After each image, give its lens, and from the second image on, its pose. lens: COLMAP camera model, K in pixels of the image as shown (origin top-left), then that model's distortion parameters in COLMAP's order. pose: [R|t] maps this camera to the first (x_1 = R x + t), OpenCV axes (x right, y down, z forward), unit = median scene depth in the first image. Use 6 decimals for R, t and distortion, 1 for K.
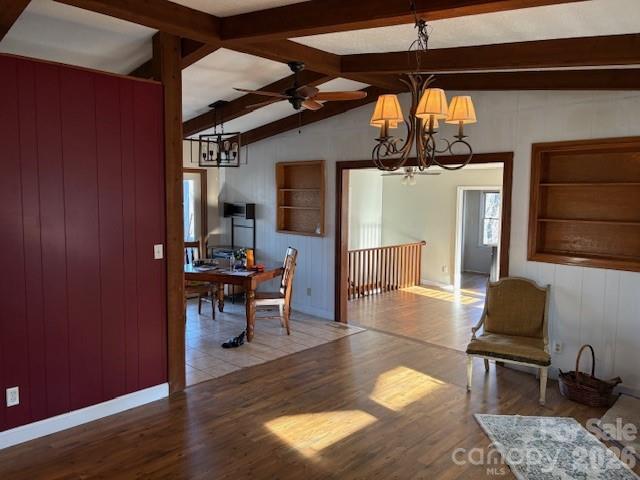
lens RADIAL K [[486.7, 0, 319.0], [0, 486.7, 239.7], [0, 0, 1]] dist [0.013710, 0.004932]
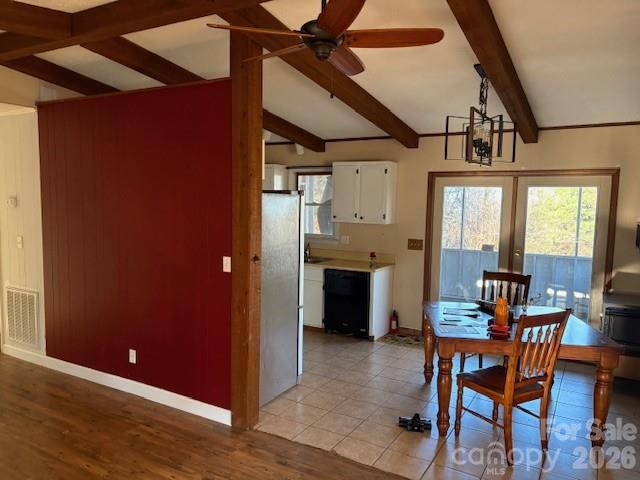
lens RADIAL K [[485.0, 0, 318.6], [0, 485.0, 238.9], [0, 0, 1]] dist [0.043964, -0.012189]
pose [[0.223921, 0.070568, -0.972049, 0.581048], [-0.104428, 0.993371, 0.048060, -0.082639], [0.968996, 0.090748, 0.229806, 0.921493]]
